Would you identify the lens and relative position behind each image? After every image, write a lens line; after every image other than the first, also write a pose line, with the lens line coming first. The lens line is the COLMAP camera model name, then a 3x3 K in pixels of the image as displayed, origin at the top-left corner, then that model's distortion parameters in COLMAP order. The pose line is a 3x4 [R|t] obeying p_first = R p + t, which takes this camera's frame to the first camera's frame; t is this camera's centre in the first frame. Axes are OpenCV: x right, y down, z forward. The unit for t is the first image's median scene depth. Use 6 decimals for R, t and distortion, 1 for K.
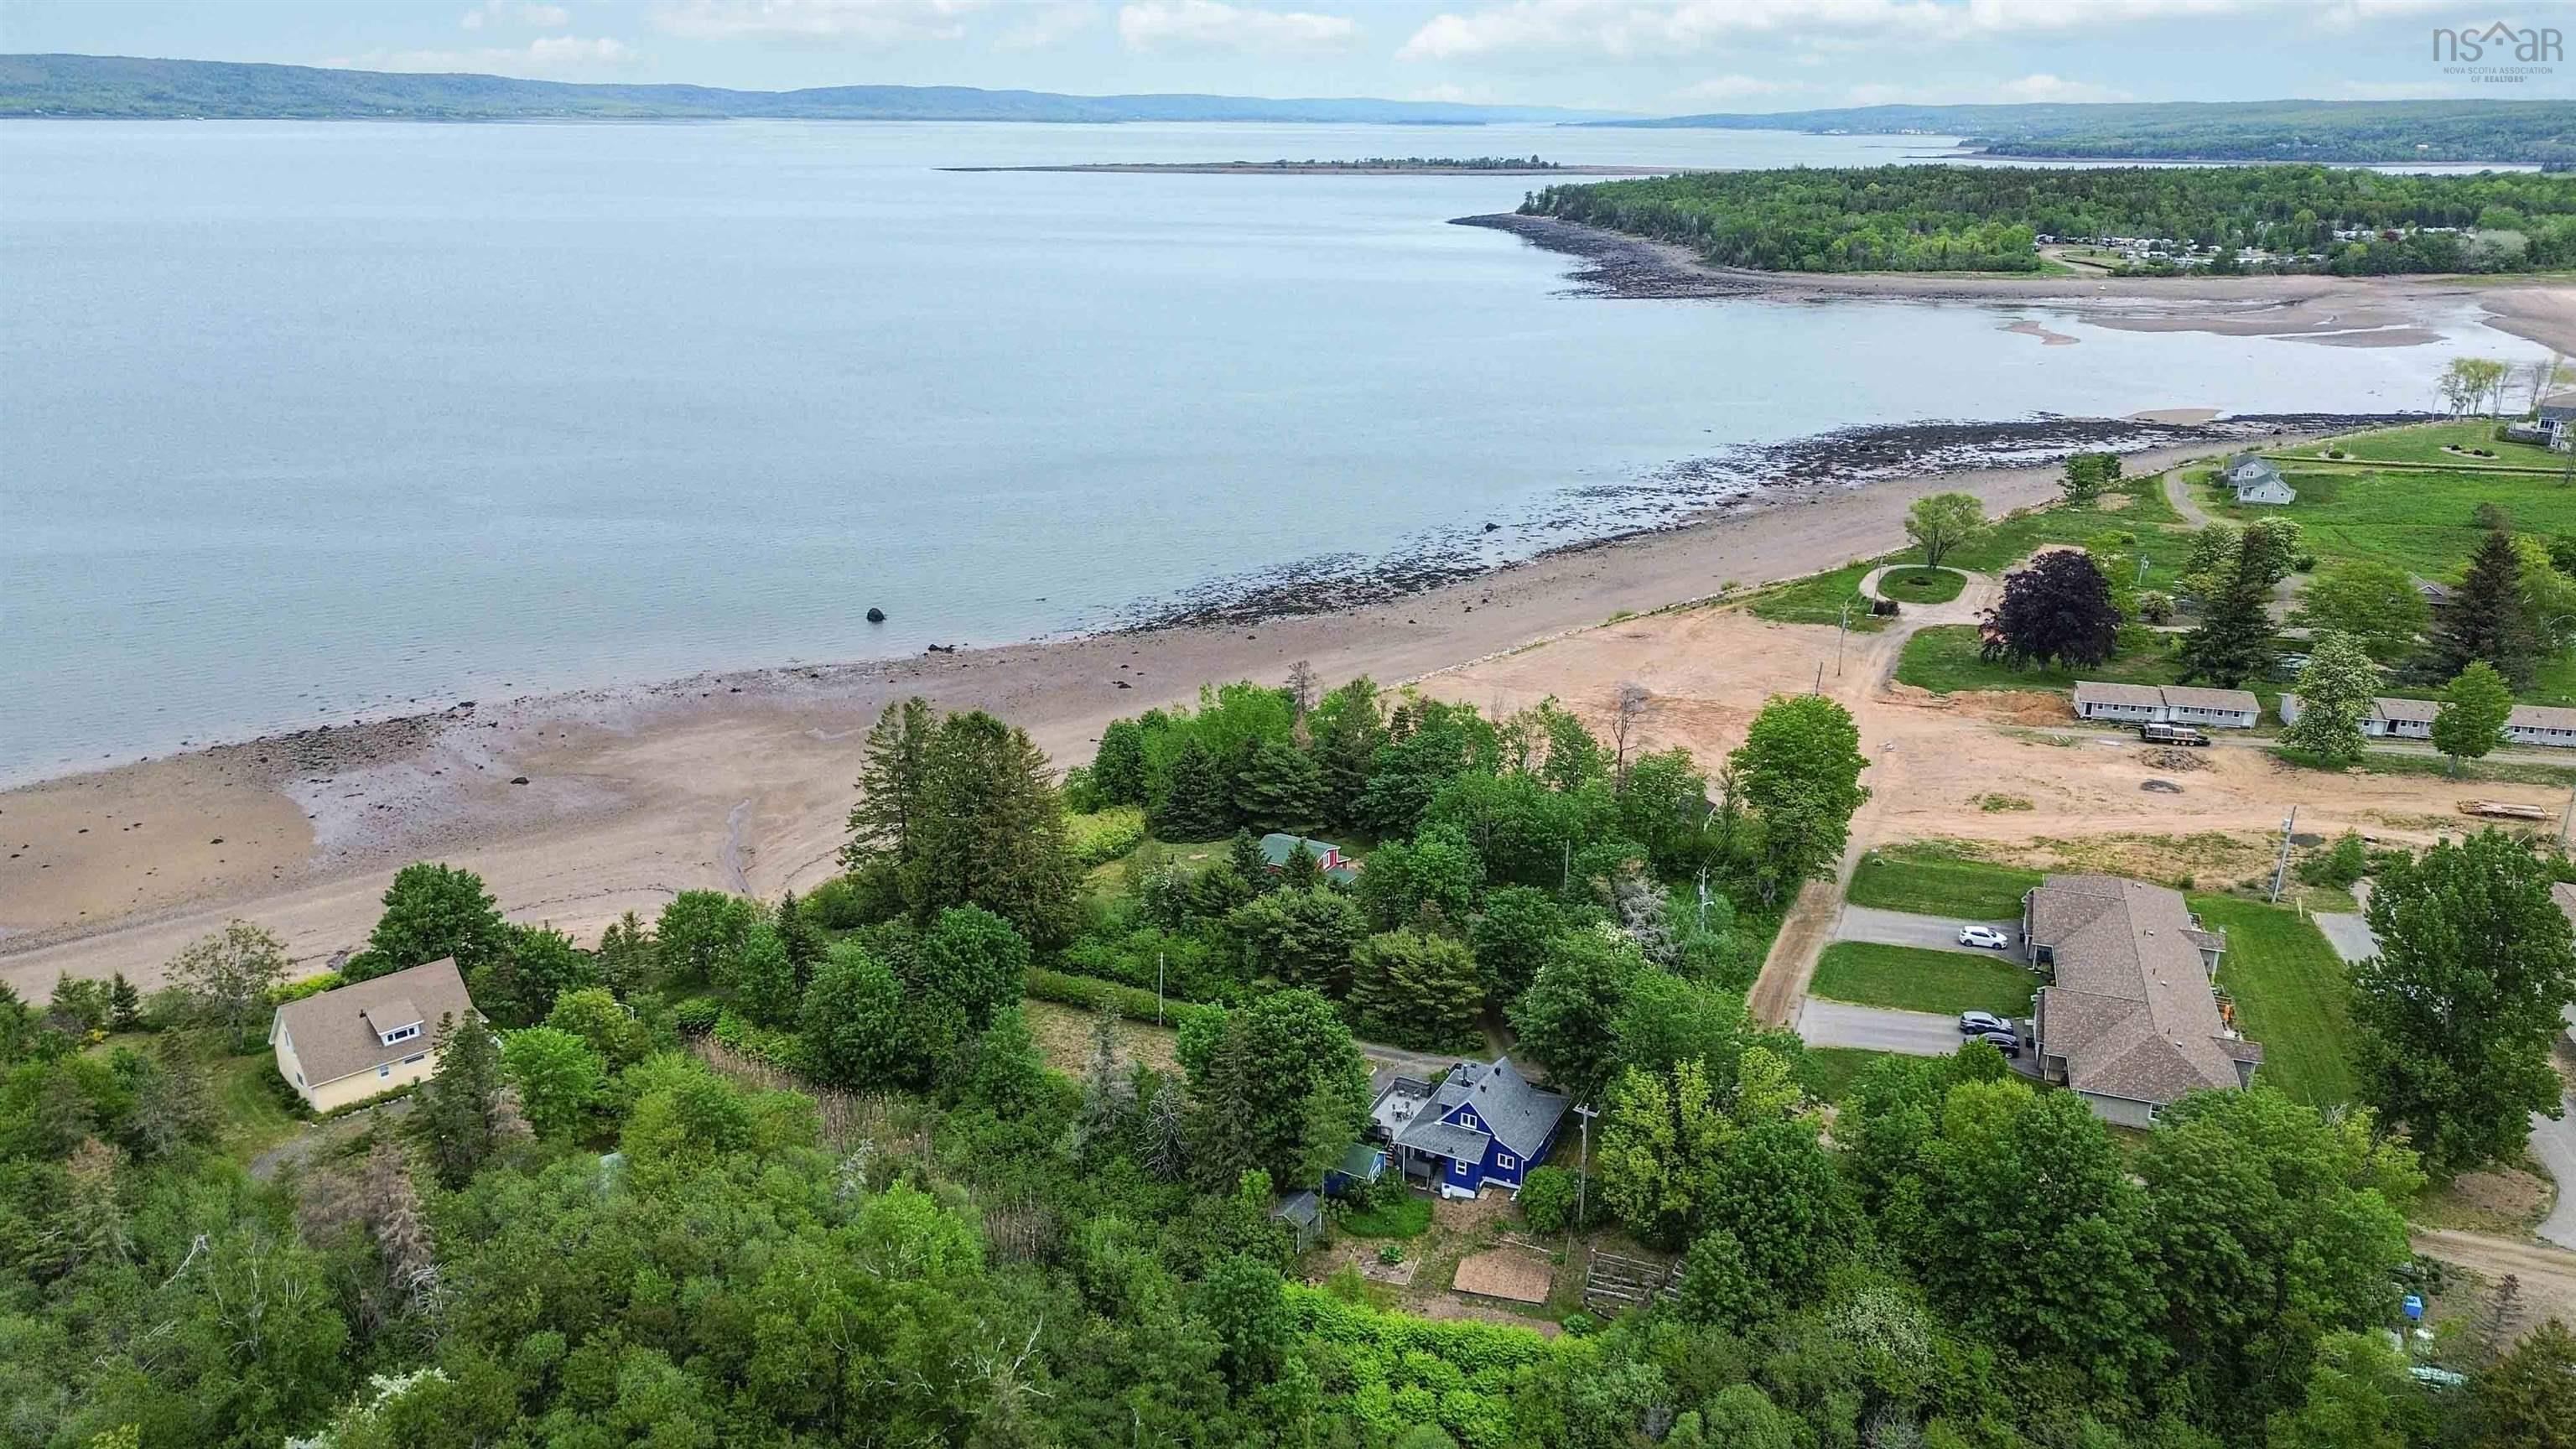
lens RADIAL K [[1851.7, 0, 1256.0], [0, 1851.7, 641.0], [0, 0, 1]] dist [0.084091, -0.104800]
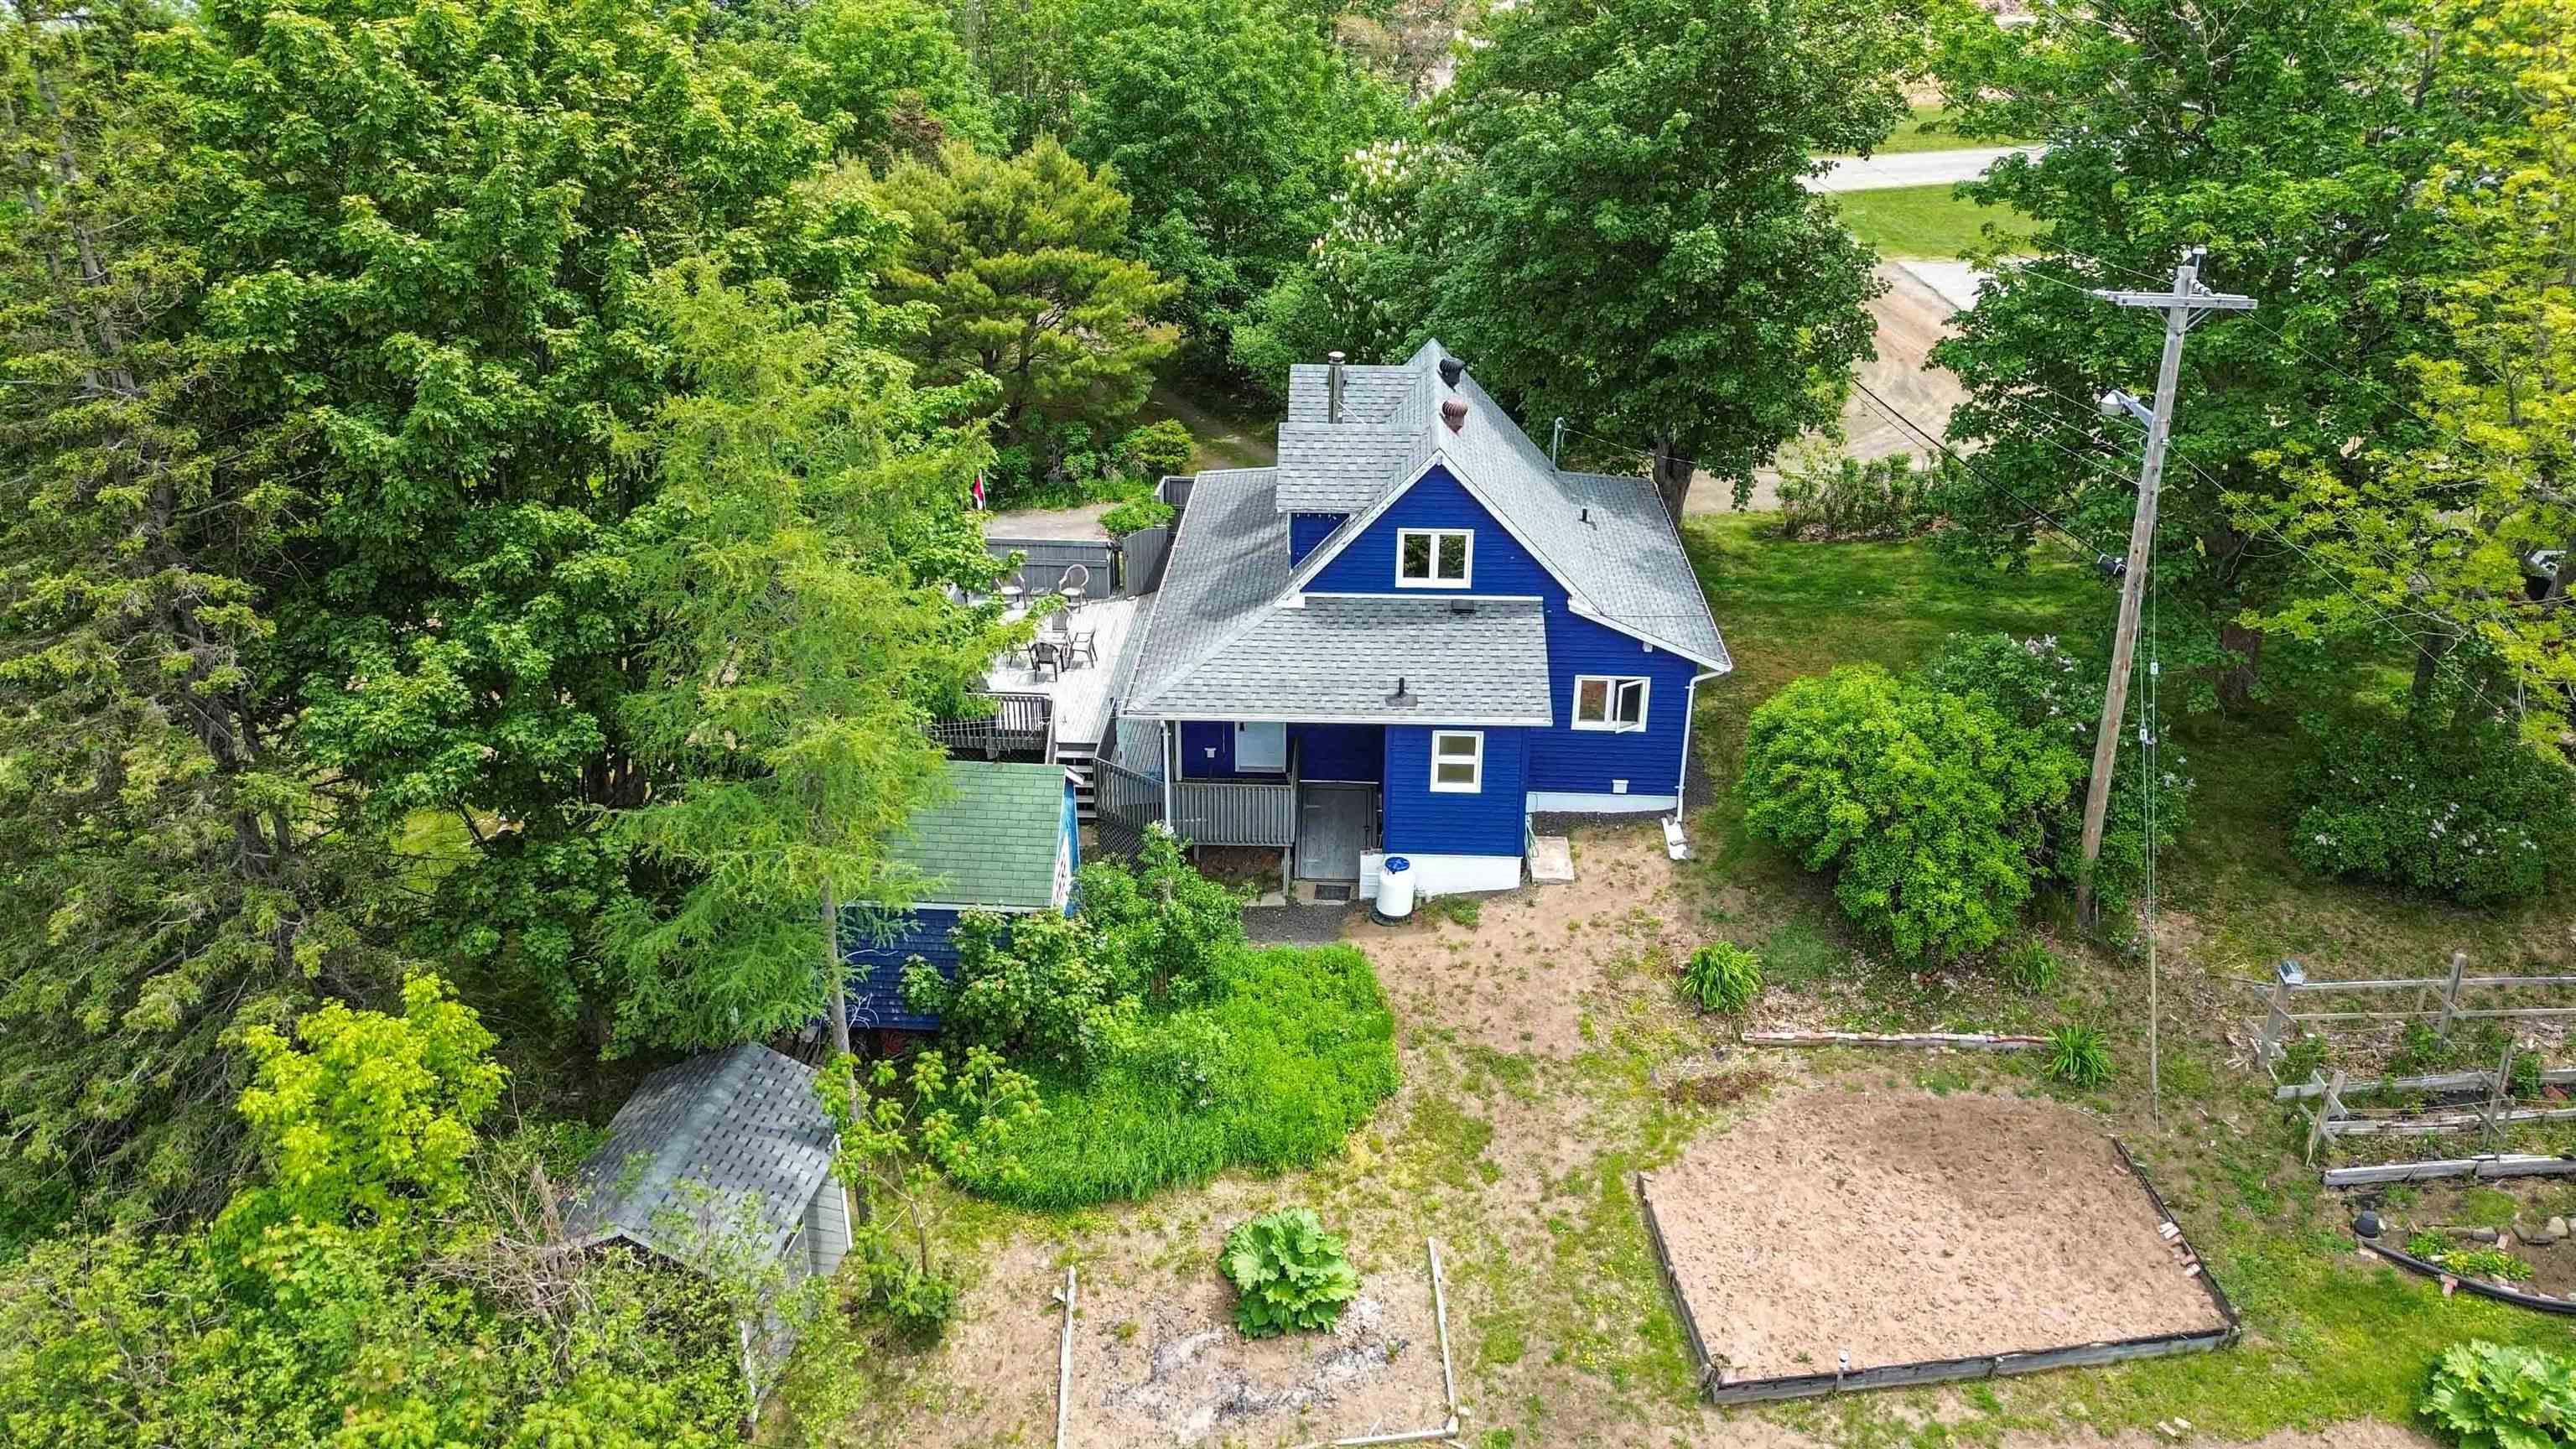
lens RADIAL K [[1808.9, 0, 1288.0], [0, 1808.9, 724.5], [0, 0, 1]] dist [0.101763, -0.142745]
pose [[0.907143, -0.175279, 0.382582, 0.014136], [0.106873, 0.975279, 0.193413, 0.235829], [-0.407026, -0.134565, 0.903450, 0.821038]]
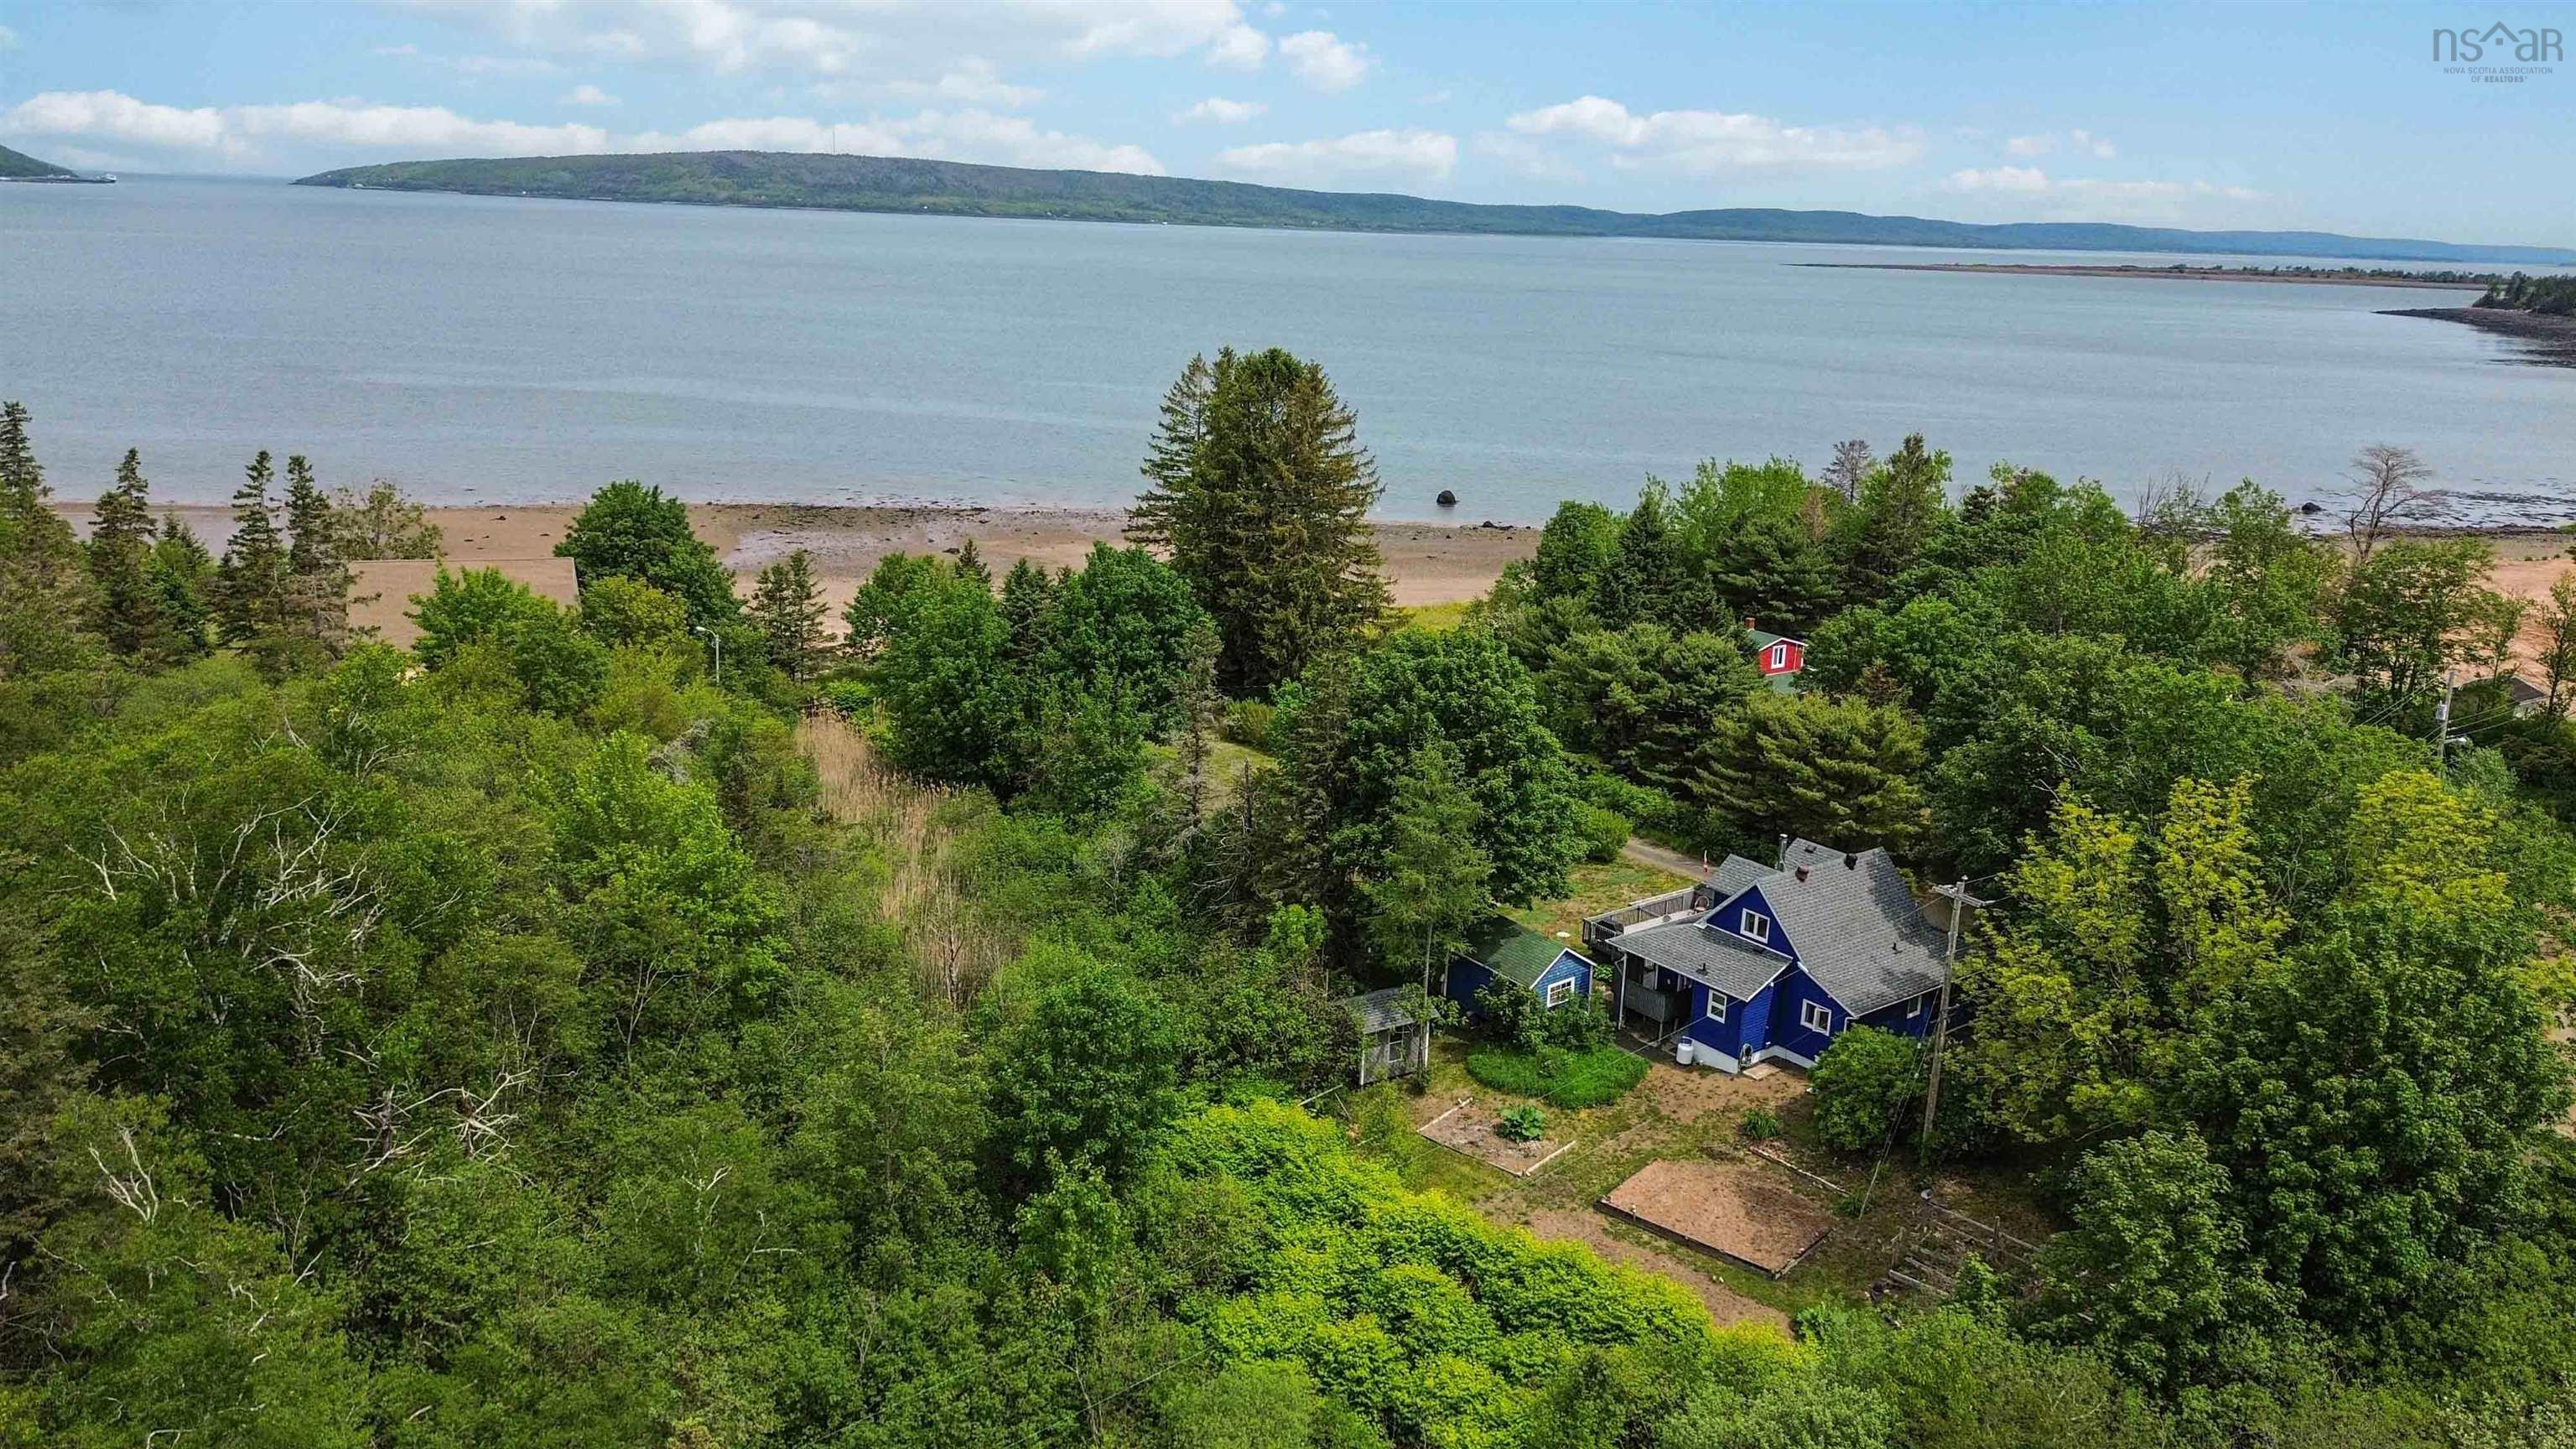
lens RADIAL K [[1851.7, 0, 1256.0], [0, 1851.7, 641.0], [0, 0, 1]] dist [0.084091, -0.104800]
pose [[0.901975, 0.130224, -0.411683, 0.191019], [-0.154222, 0.987708, -0.025459, 0.217387], [0.403307, 0.086454, 0.910972, 0.487782]]
